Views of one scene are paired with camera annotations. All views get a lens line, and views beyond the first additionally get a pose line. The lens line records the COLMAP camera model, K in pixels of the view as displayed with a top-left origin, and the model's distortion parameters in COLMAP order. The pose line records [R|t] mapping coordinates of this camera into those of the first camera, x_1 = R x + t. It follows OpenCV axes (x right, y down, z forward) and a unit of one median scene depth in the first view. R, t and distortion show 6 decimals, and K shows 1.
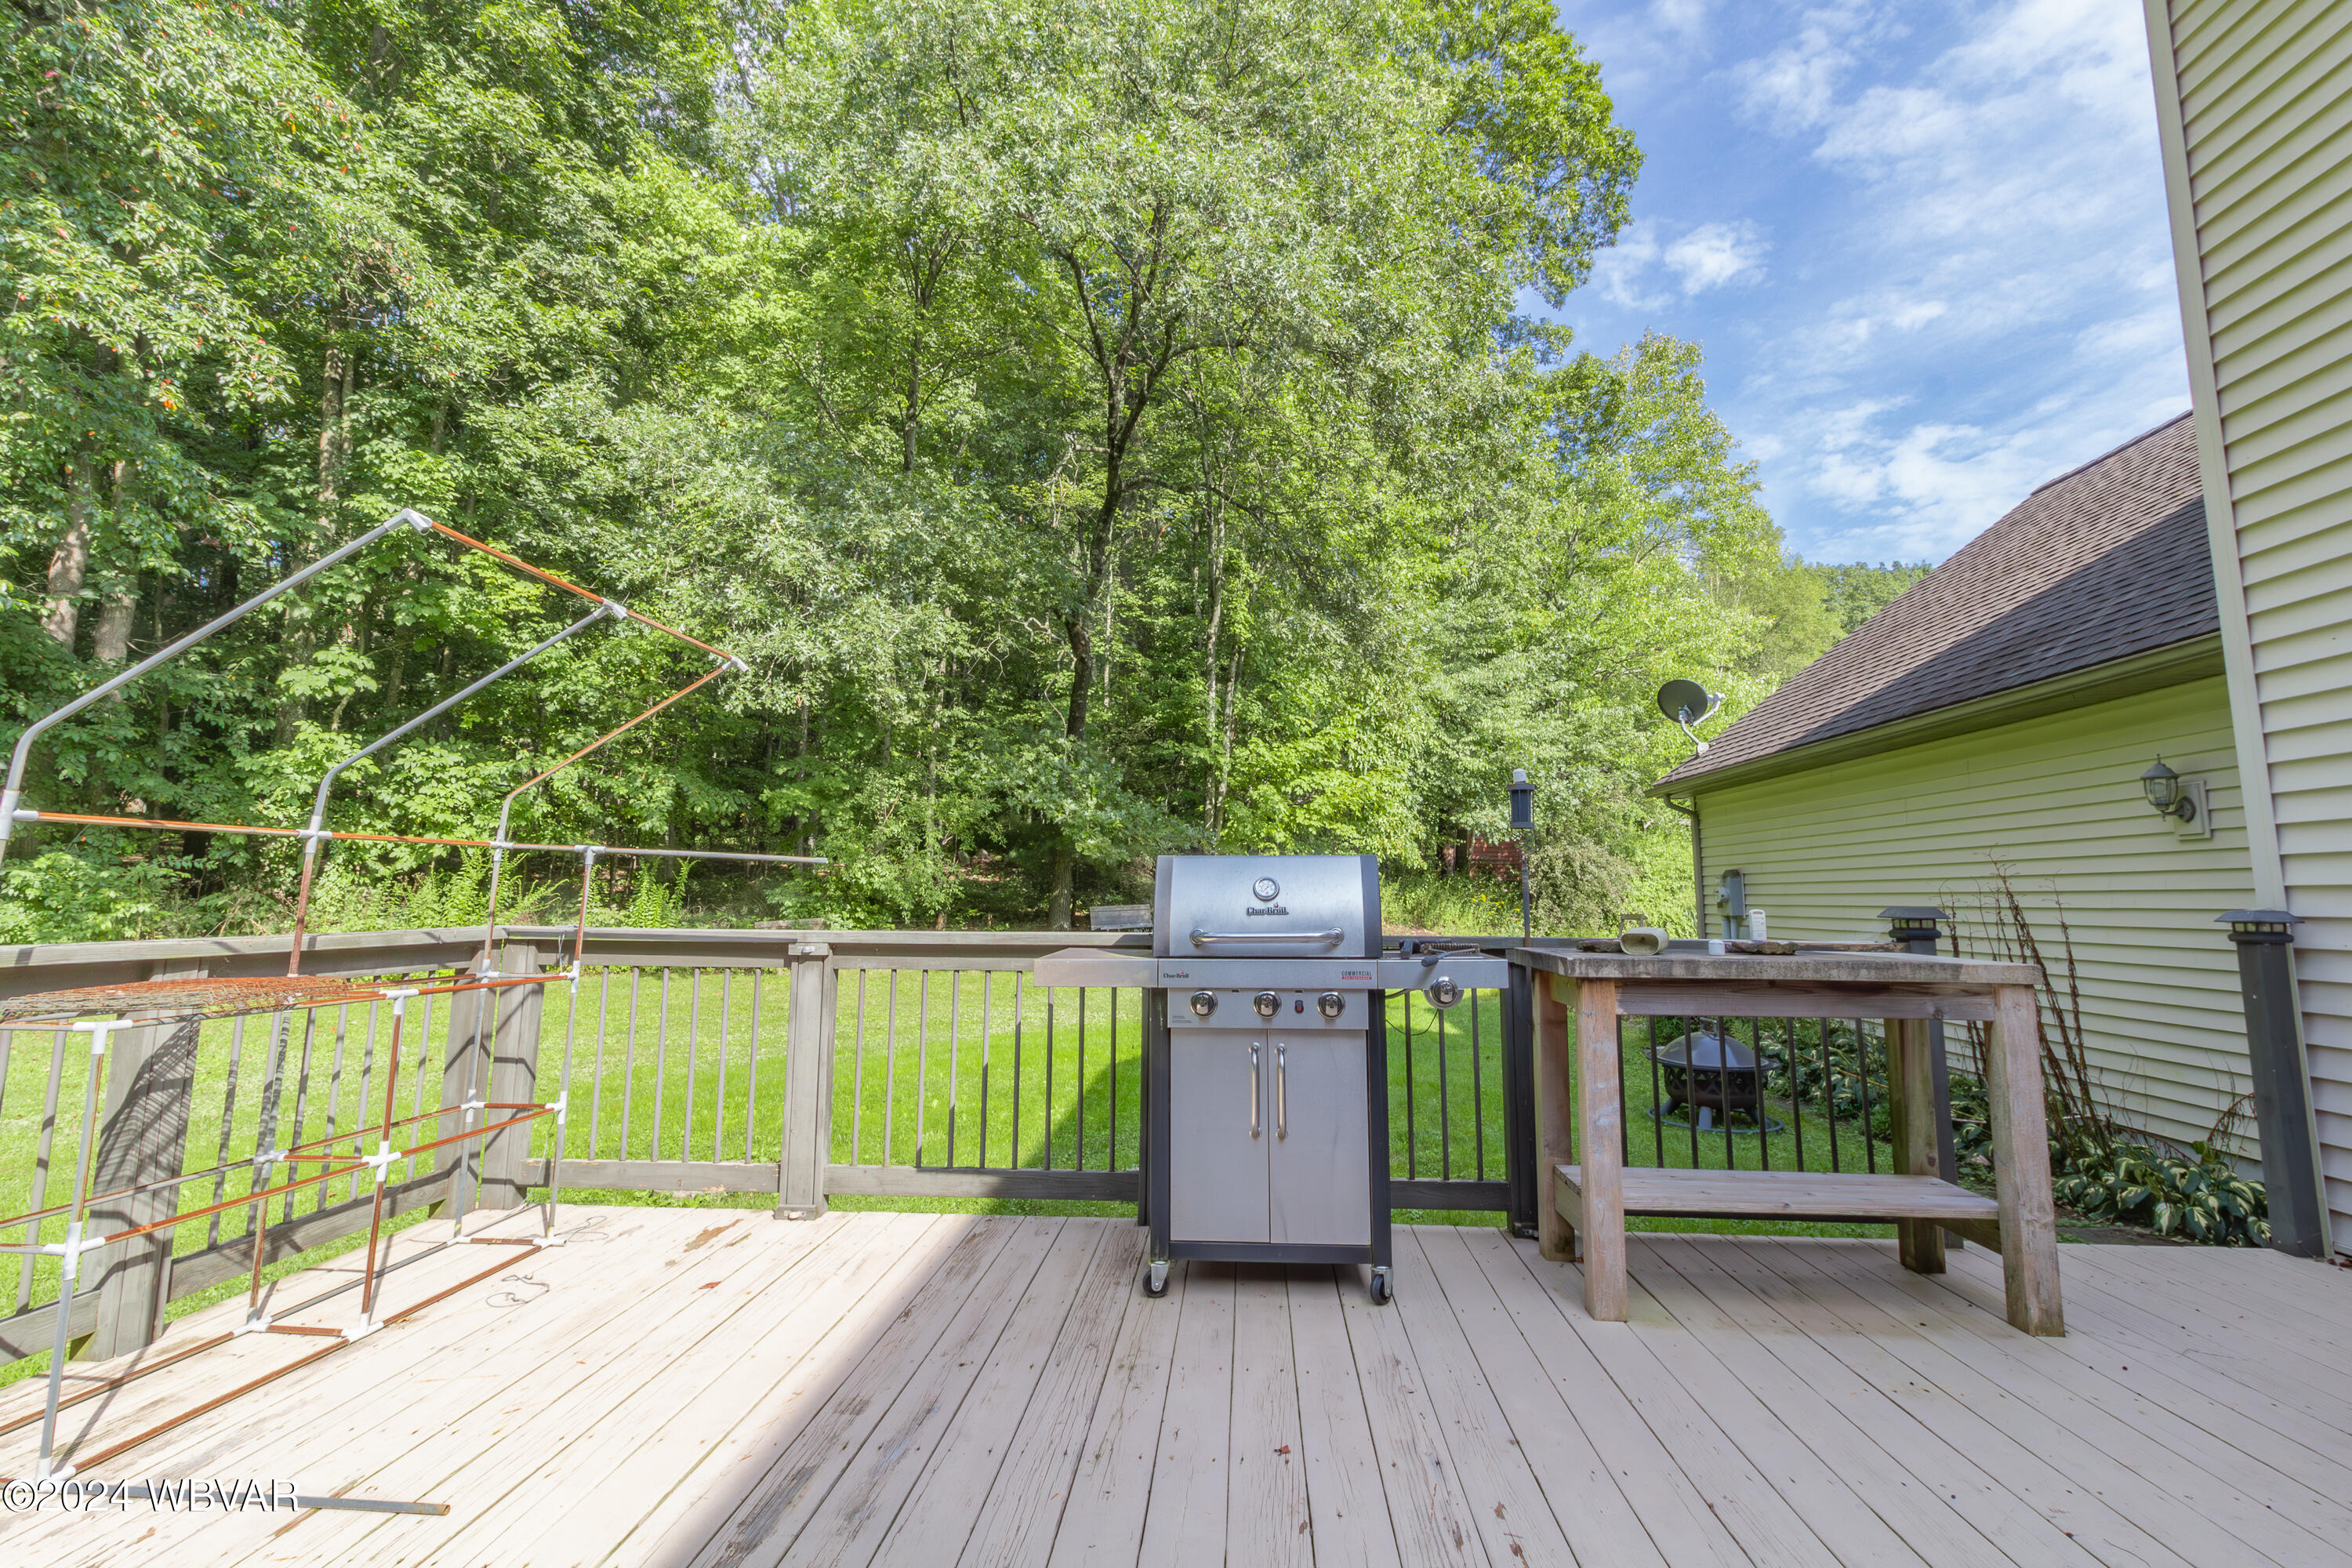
lens RADIAL K [[1076.2, 0, 1170.0], [0, 1076.2, 764.8], [0, 0, 1]] dist [-0.000370, -0.000192]
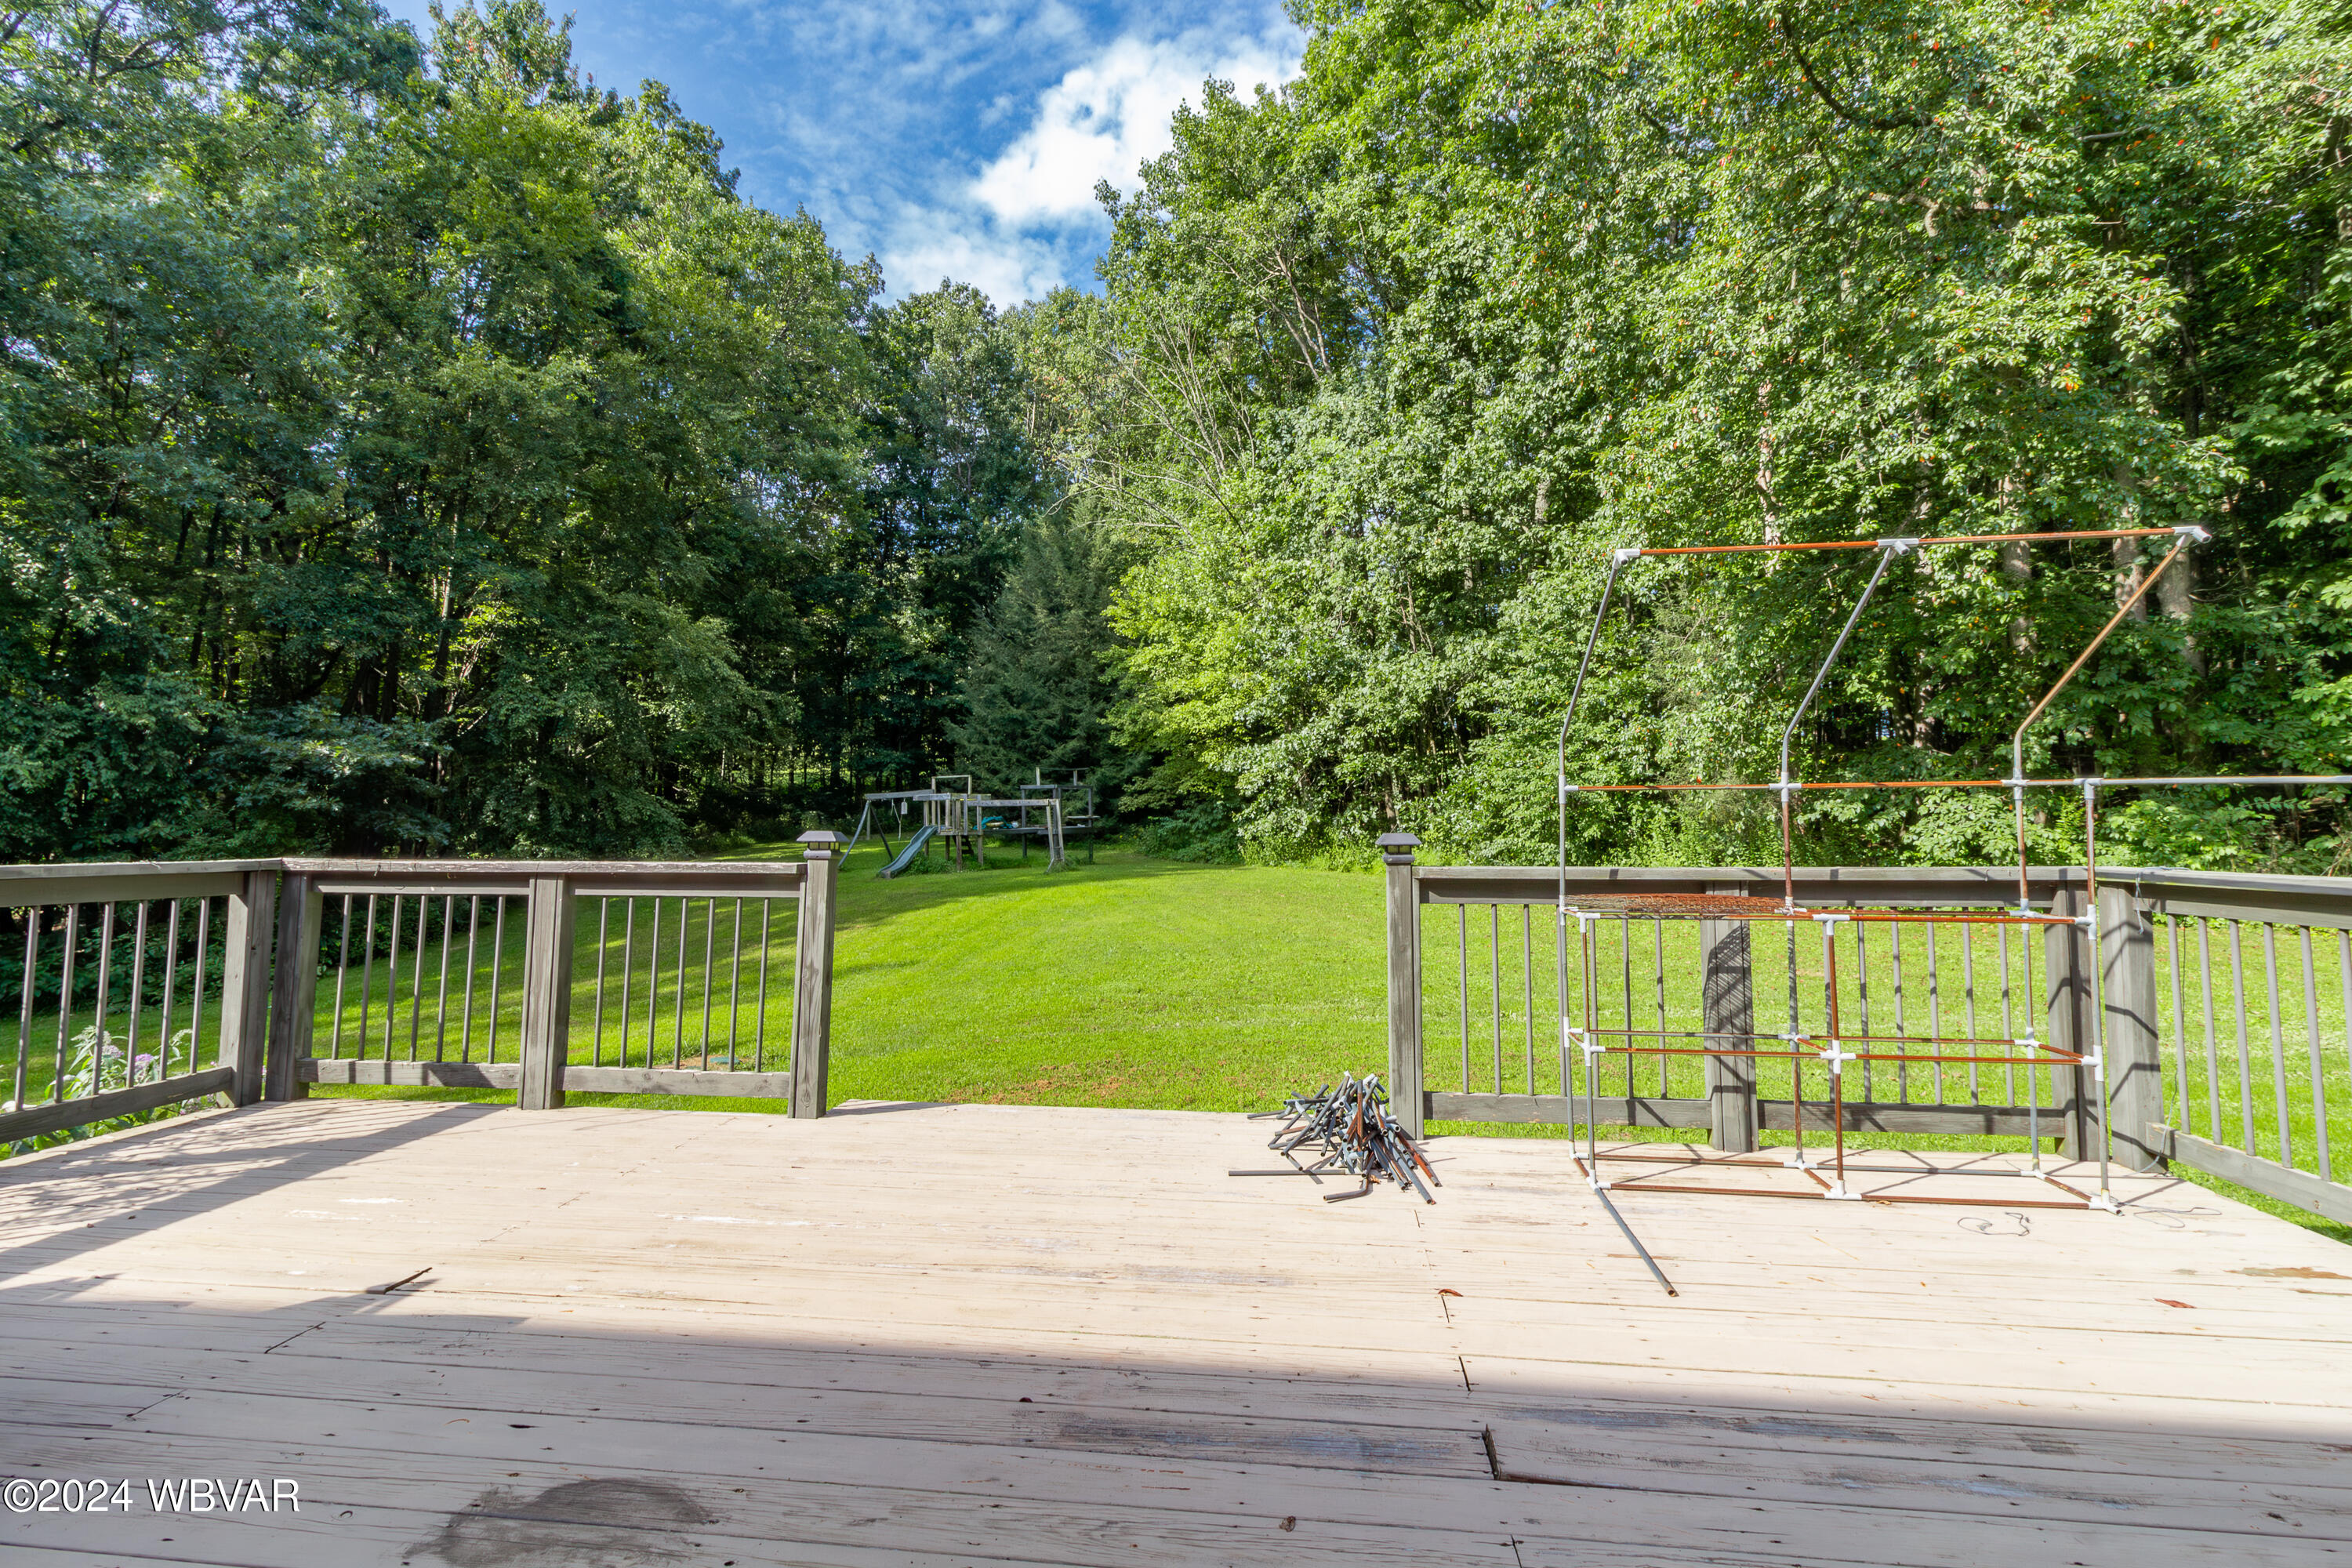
lens RADIAL K [[1155.6, 0, 1251.0], [0, 1155.6, 755.7], [0, 0, 1]] dist [0.000544, 0.000293]
pose [[-0.046043, -0.077036, -0.995965, 0.438537], [0.125152, 0.988721, -0.082262, 0.046723], [0.991069, -0.128435, -0.035883, 0.329051]]
